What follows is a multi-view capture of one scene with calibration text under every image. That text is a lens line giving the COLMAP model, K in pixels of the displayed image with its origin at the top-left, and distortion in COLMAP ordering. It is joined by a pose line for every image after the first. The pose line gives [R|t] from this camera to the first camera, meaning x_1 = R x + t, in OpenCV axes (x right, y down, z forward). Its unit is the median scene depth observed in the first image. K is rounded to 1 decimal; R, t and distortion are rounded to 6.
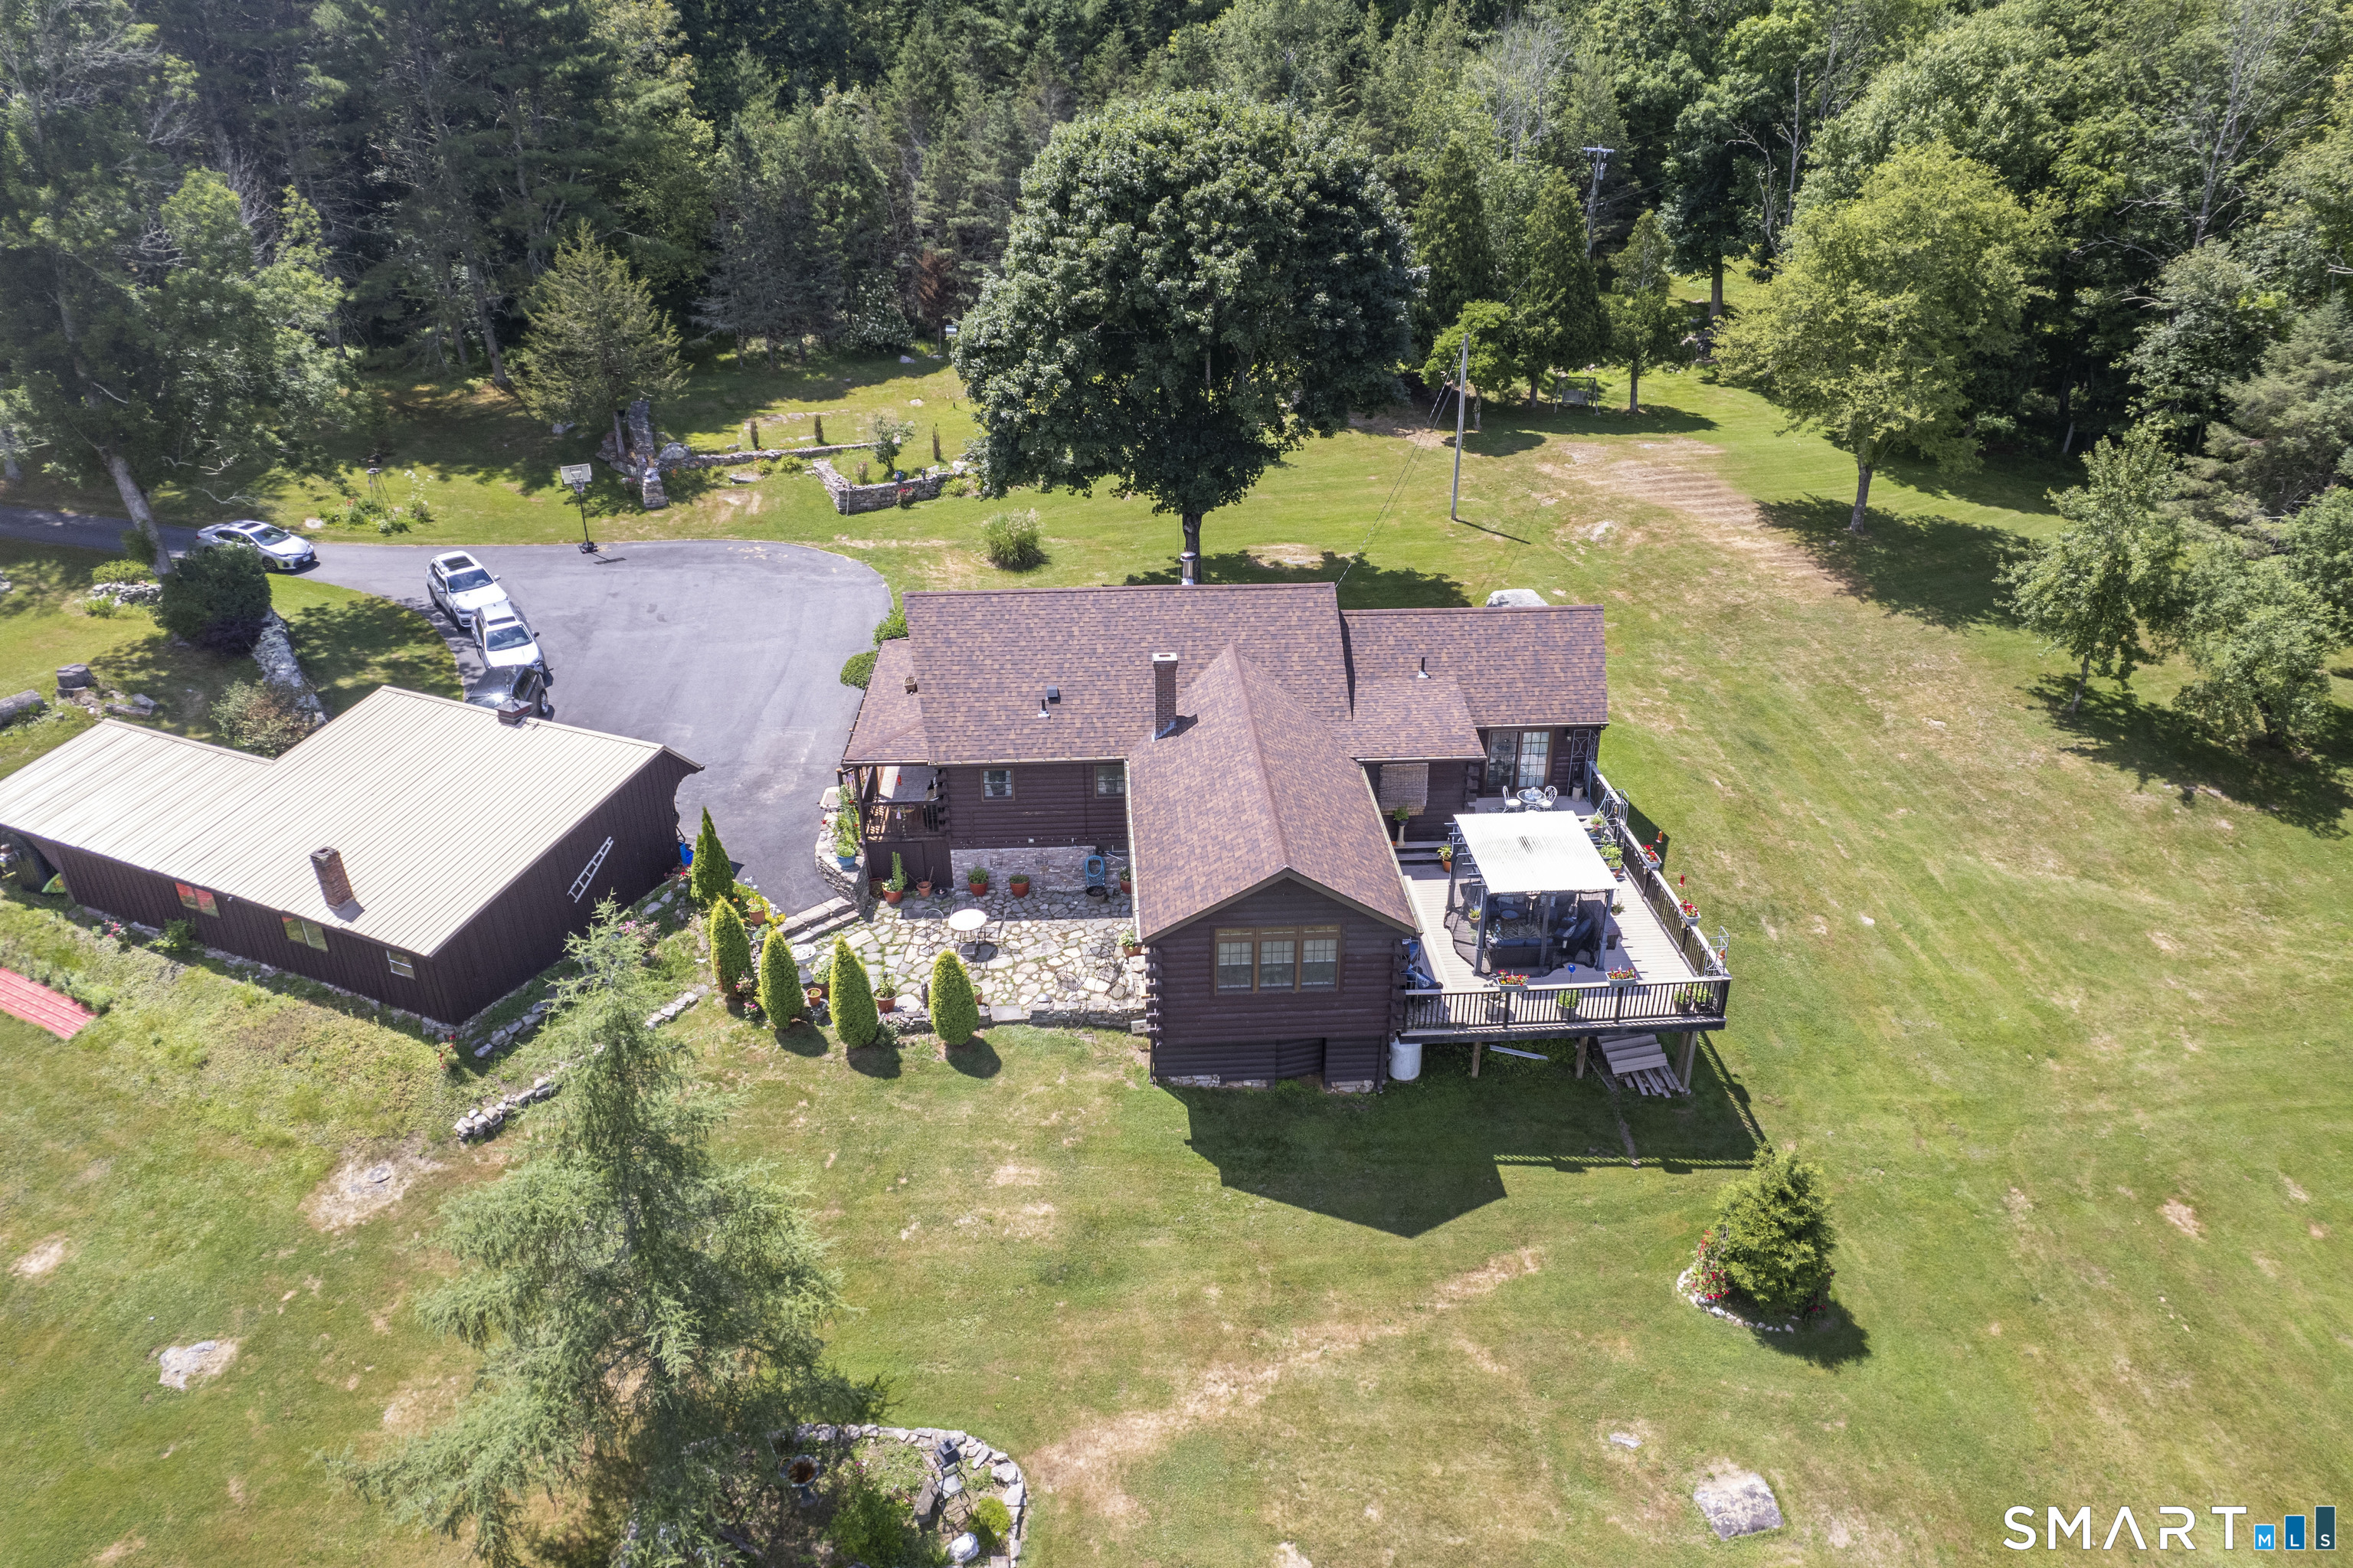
lens RADIAL K [[1522.2, 0, 1180.6], [0, 1522.2, 756.8], [0, 0, 1]] dist [-0.089378, 0.083276]
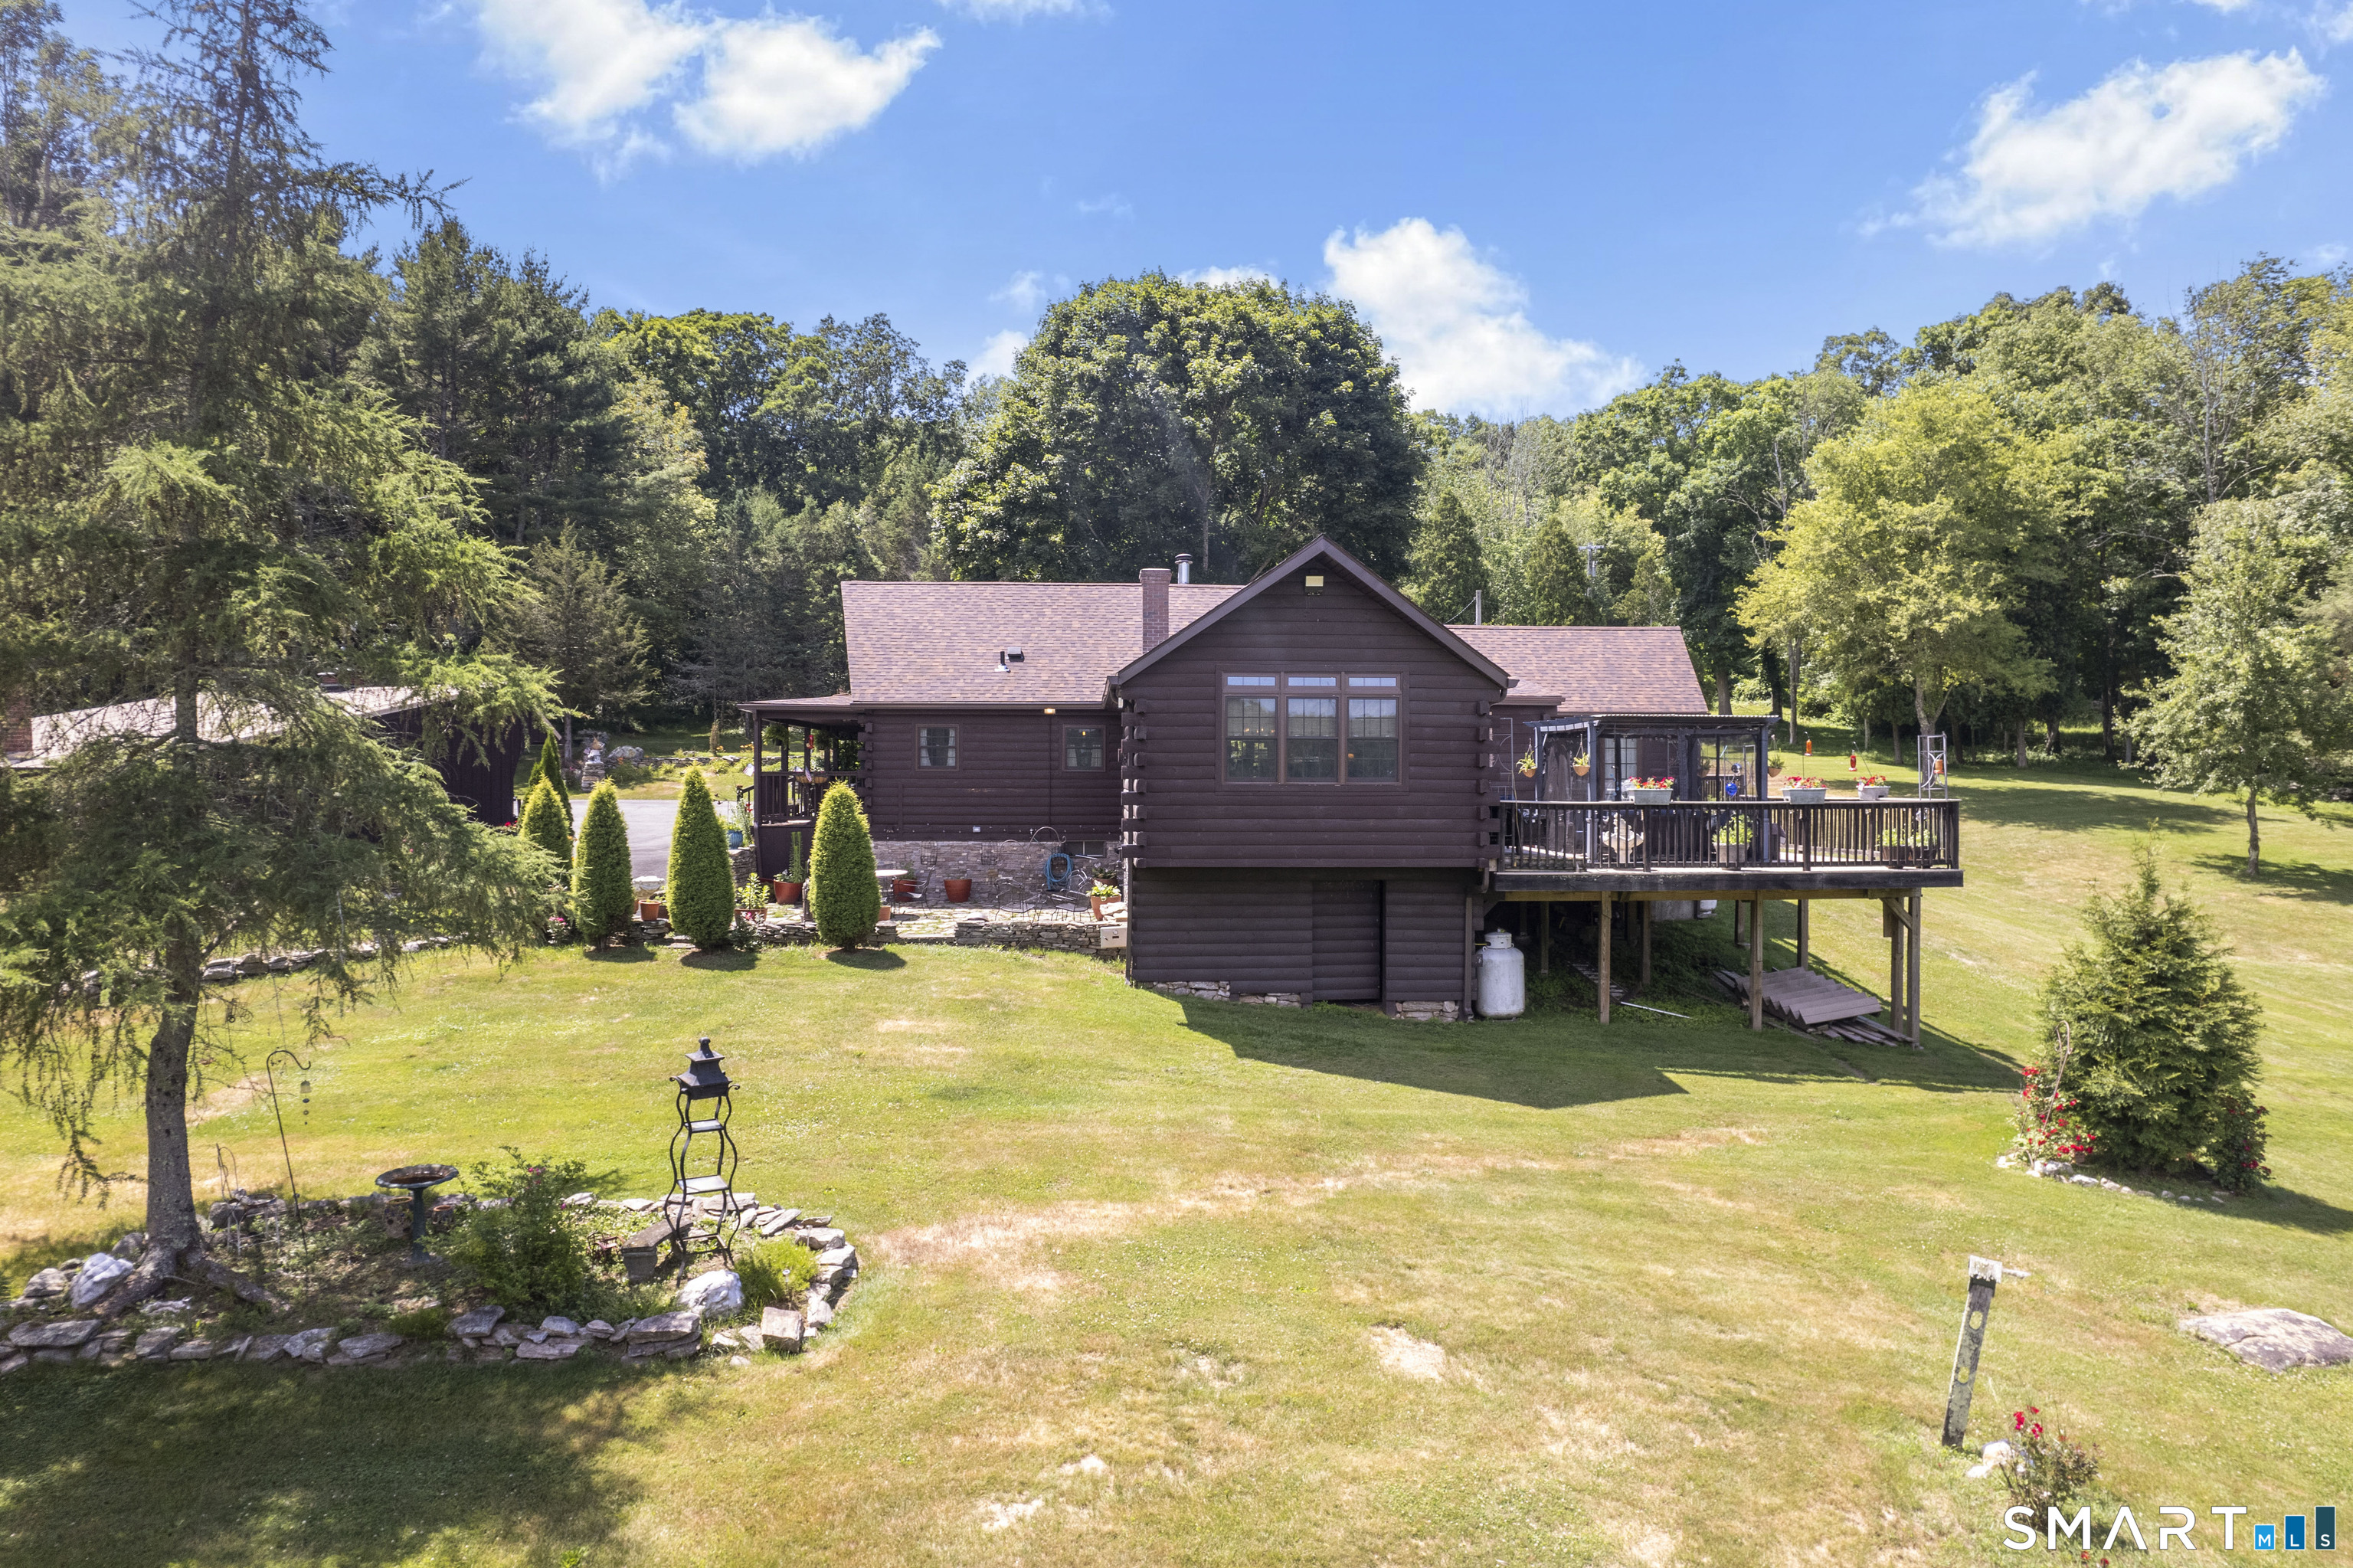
lens RADIAL K [[1522.2, 0, 1180.6], [0, 1522.2, 756.8], [0, 0, 1]] dist [-0.089378, 0.083276]
pose [[0.999969, 0.007332, 0.002801, 0.001140], [-0.005340, 0.897066, -0.441864, 0.303631], [-0.005752, 0.441836, 0.897077, 0.255422]]
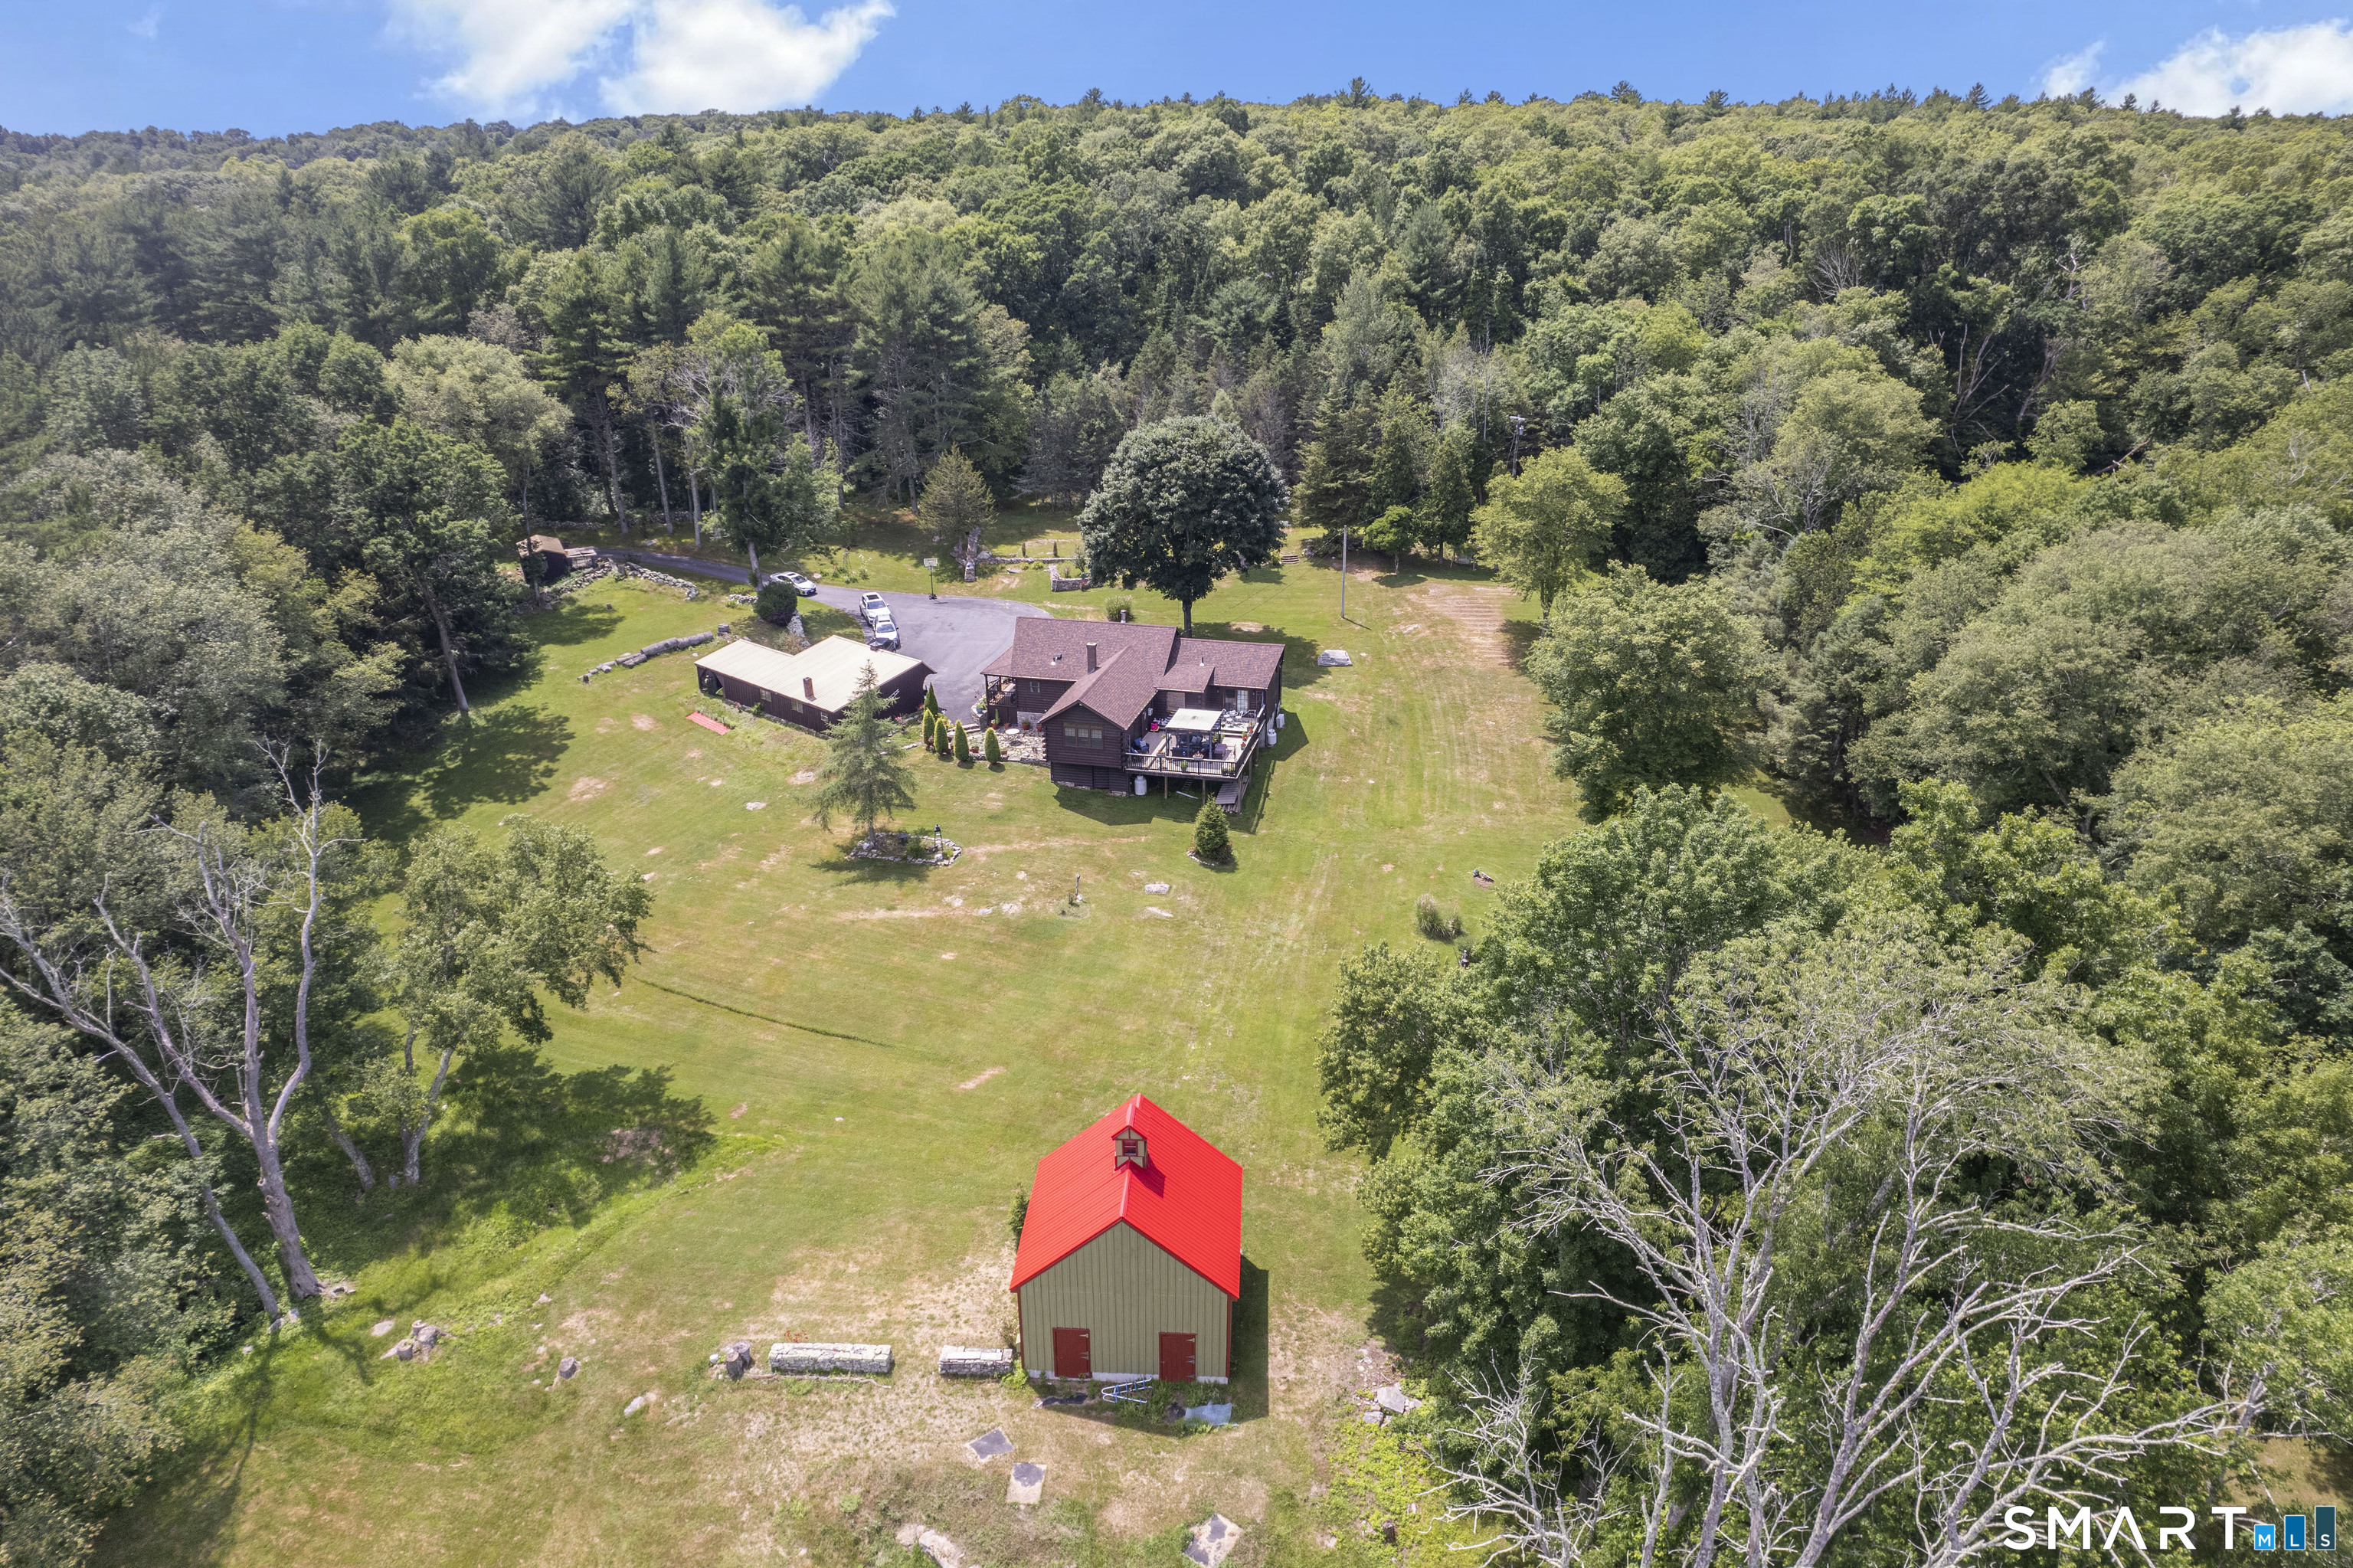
lens RADIAL K [[1543.8, 0, 1179.9], [0, 1543.8, 695.4], [0, 0, 1]] dist [-0.092991, 0.082699]
pose [[0.956411, 0.092549, -0.276969, 0.741204], [-0.123704, 0.987549, -0.097177, 0.222519], [0.264527, 0.127204, 0.955952, -1.295757]]
